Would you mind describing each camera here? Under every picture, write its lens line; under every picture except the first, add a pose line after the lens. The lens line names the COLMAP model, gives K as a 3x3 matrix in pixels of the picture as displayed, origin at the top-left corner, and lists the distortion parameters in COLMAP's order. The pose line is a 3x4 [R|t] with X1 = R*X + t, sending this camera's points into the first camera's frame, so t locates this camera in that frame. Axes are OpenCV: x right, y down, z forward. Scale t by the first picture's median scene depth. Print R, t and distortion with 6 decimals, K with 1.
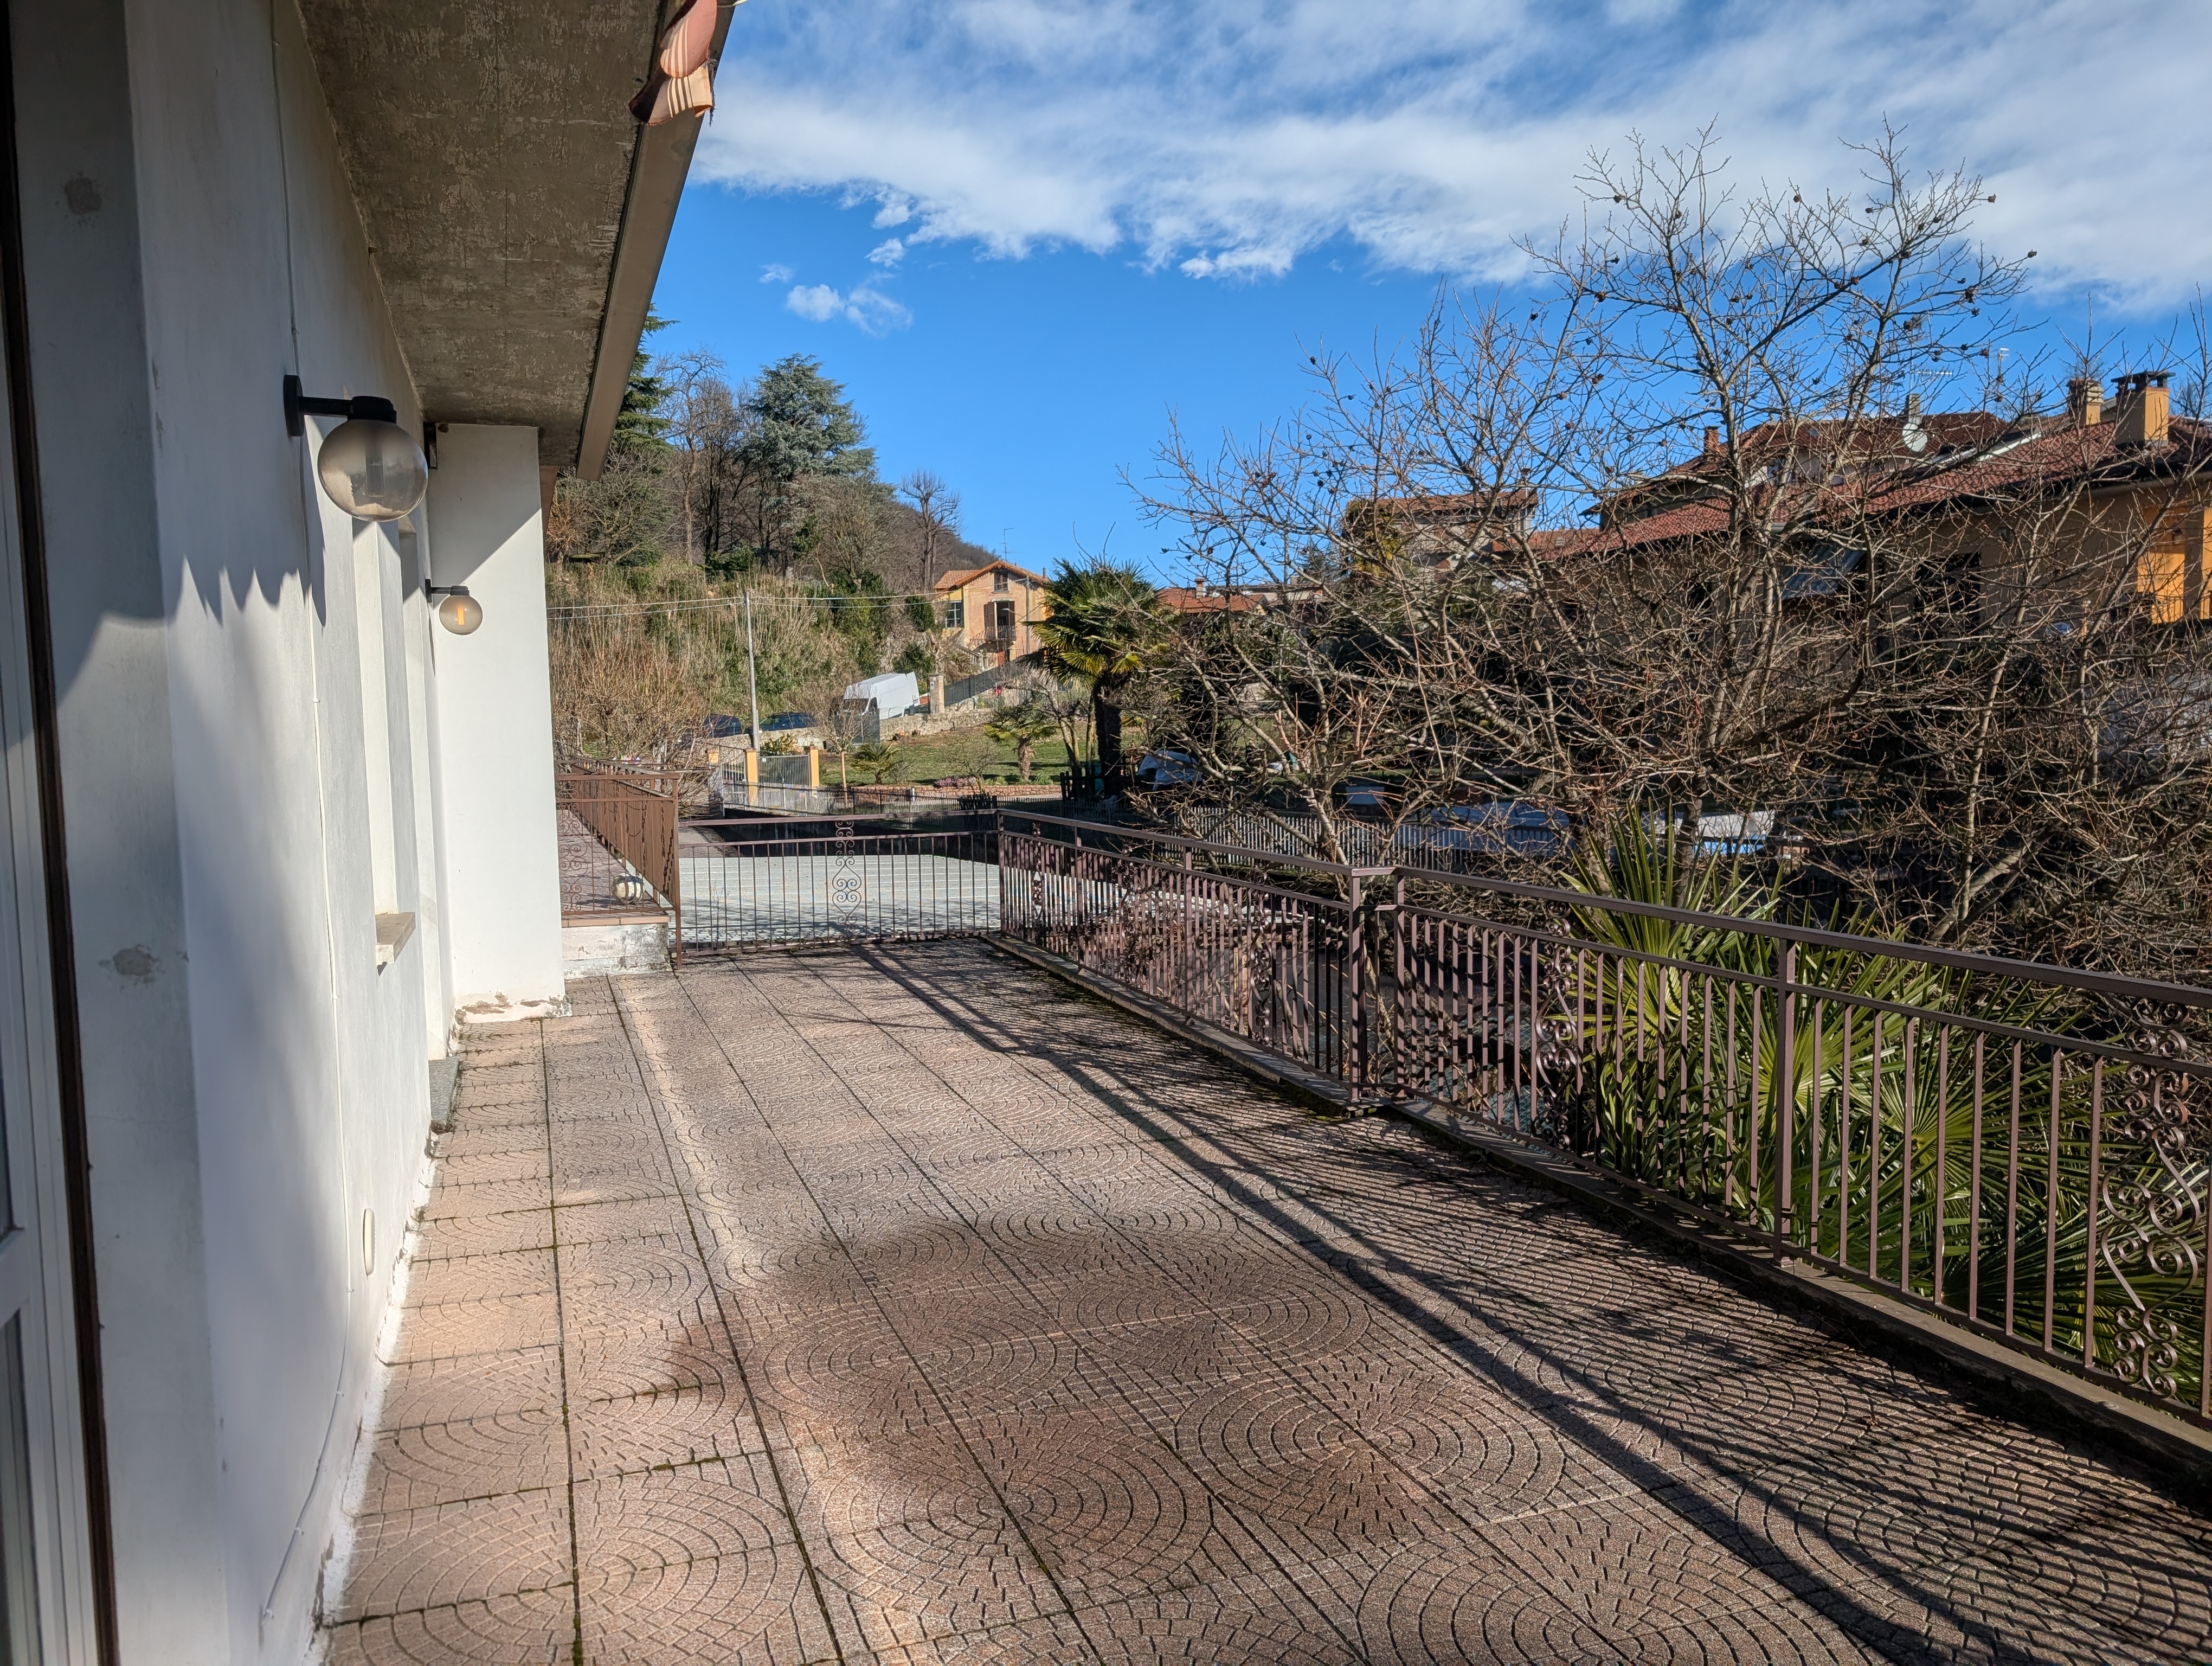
lens RADIAL K [[1581.7, 0, 1105.7], [0, 1581.7, 836.4], [0, 0, 1]] dist [0.030074, -0.025685]
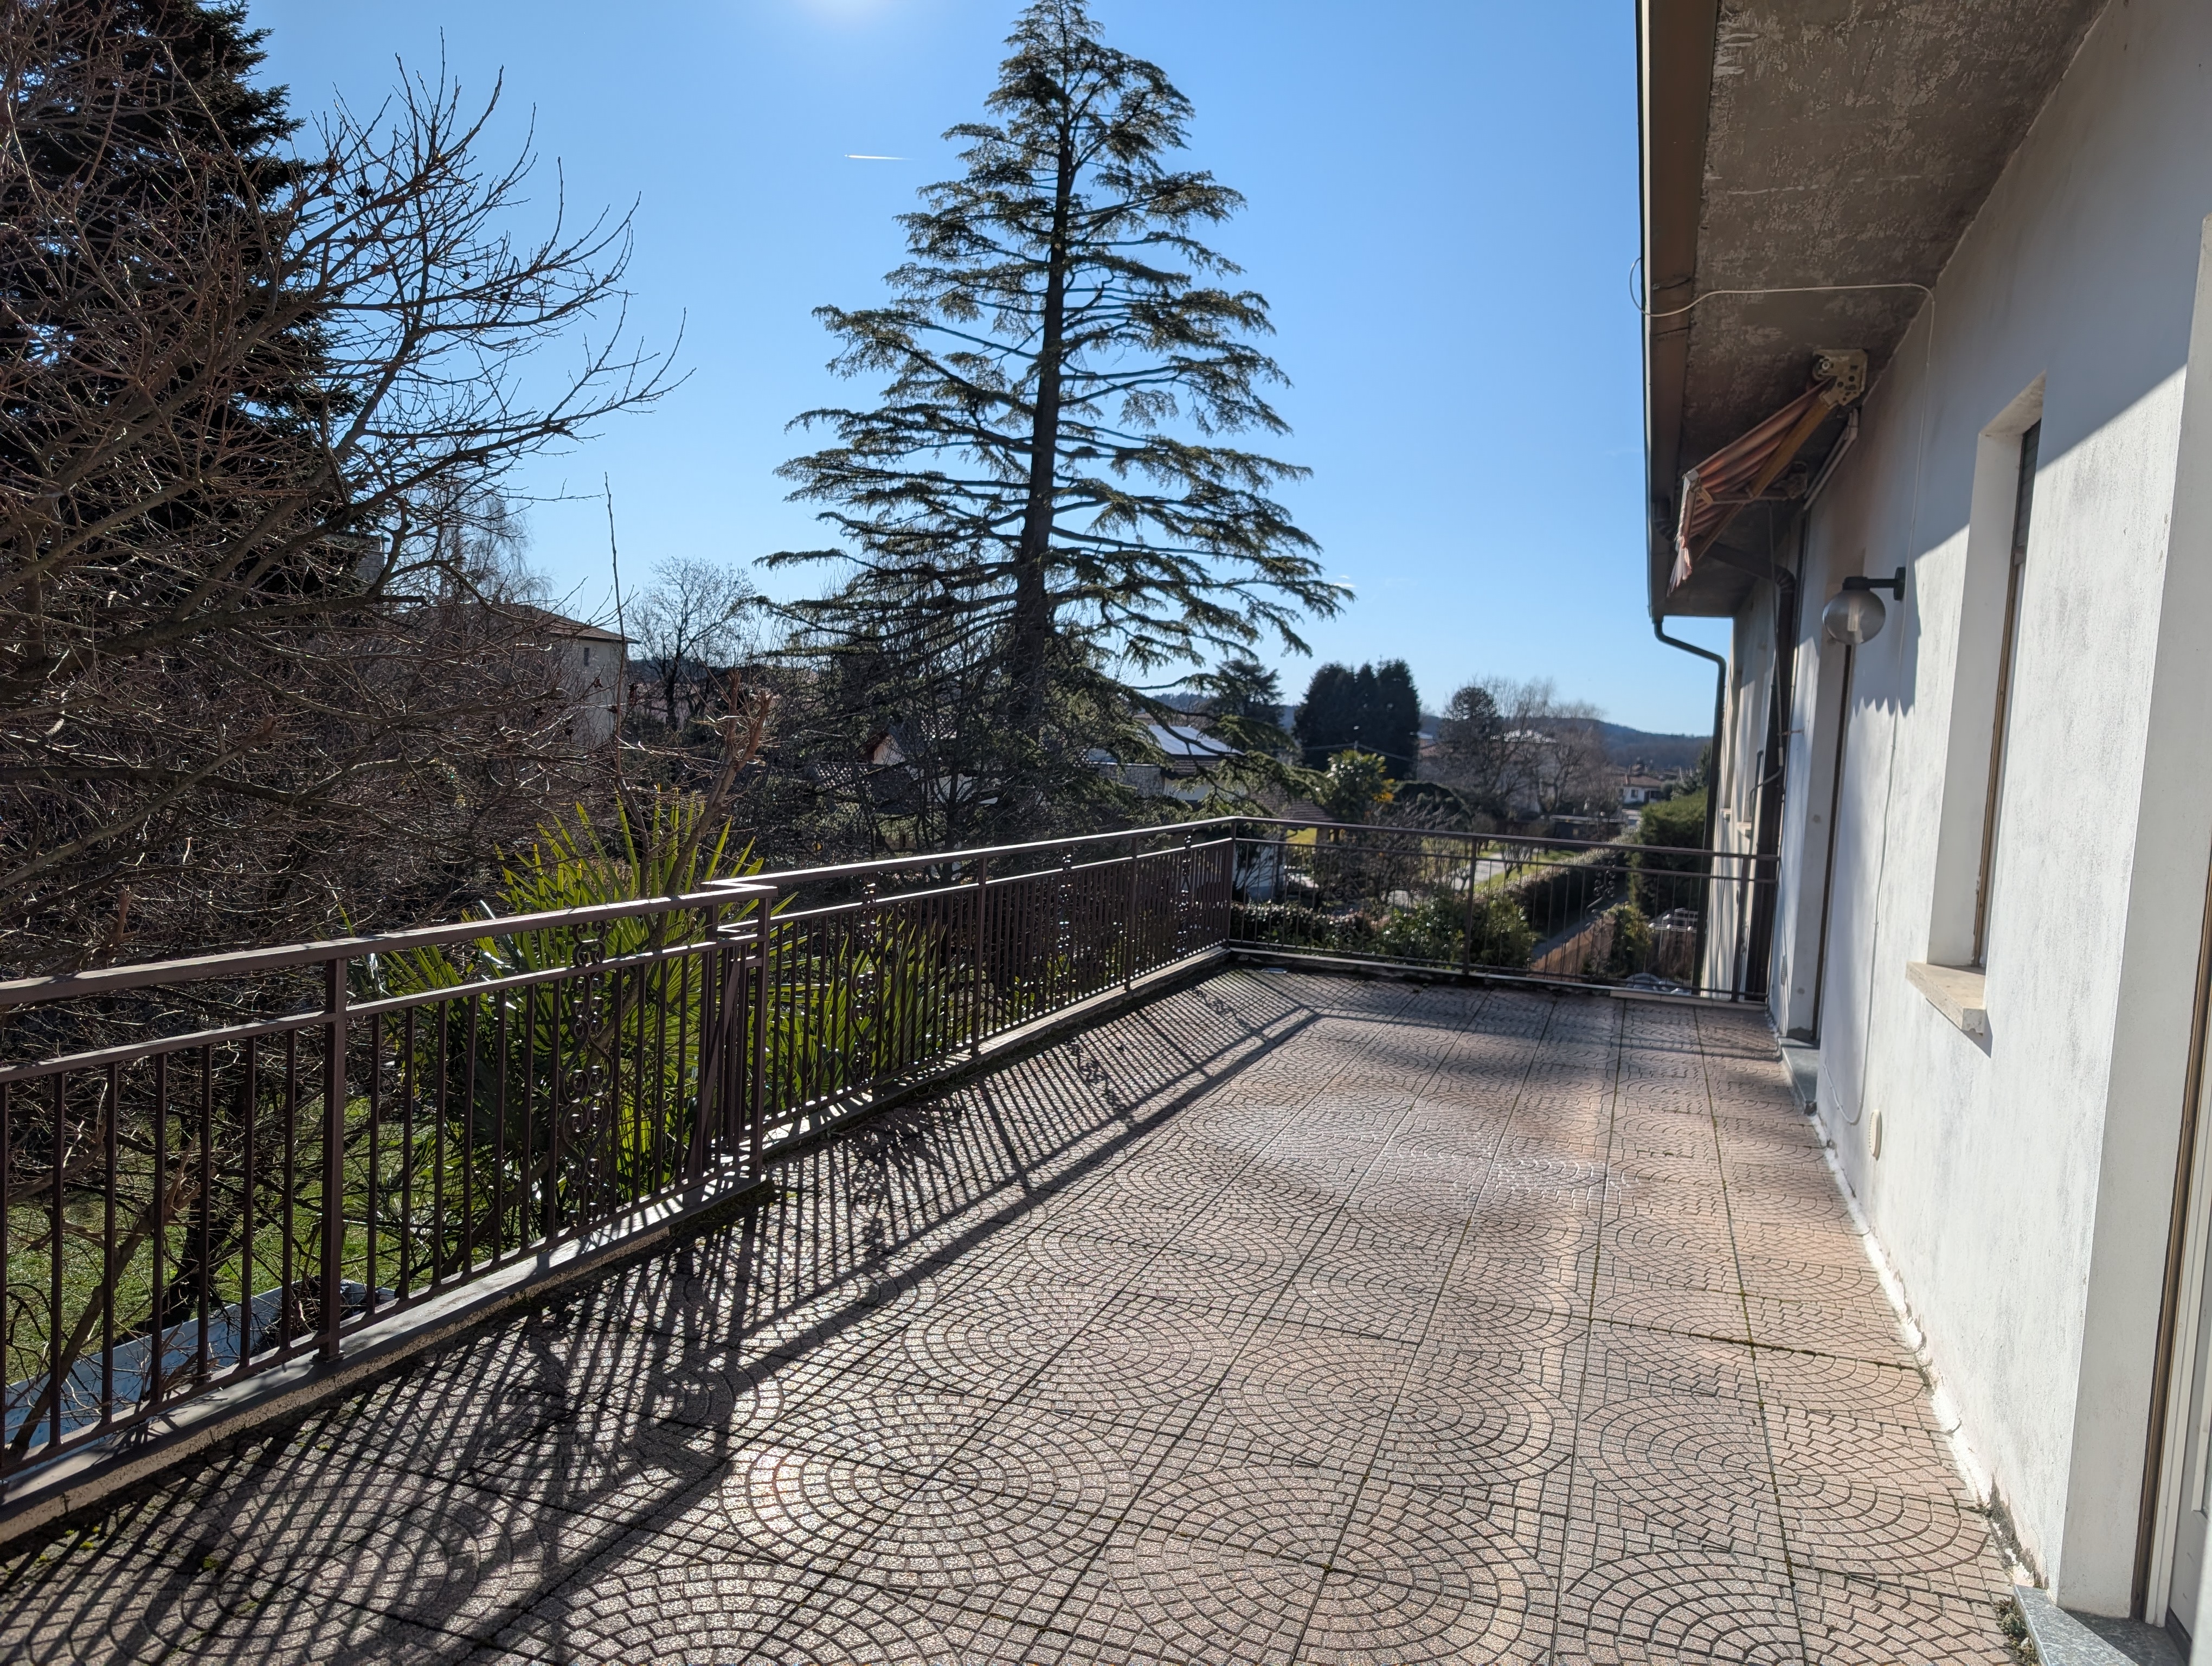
lens RADIAL K [[1581.7, 0, 1105.9], [0, 1581.7, 839.9], [0, 0, 1]] dist [0.030074, -0.025685]
pose [[-0.773870, -0.068107, 0.629672, -0.562560], [0.006278, 0.993328, 0.115156, -0.111576], [-0.633313, 0.093069, -0.768279, 1.733184]]
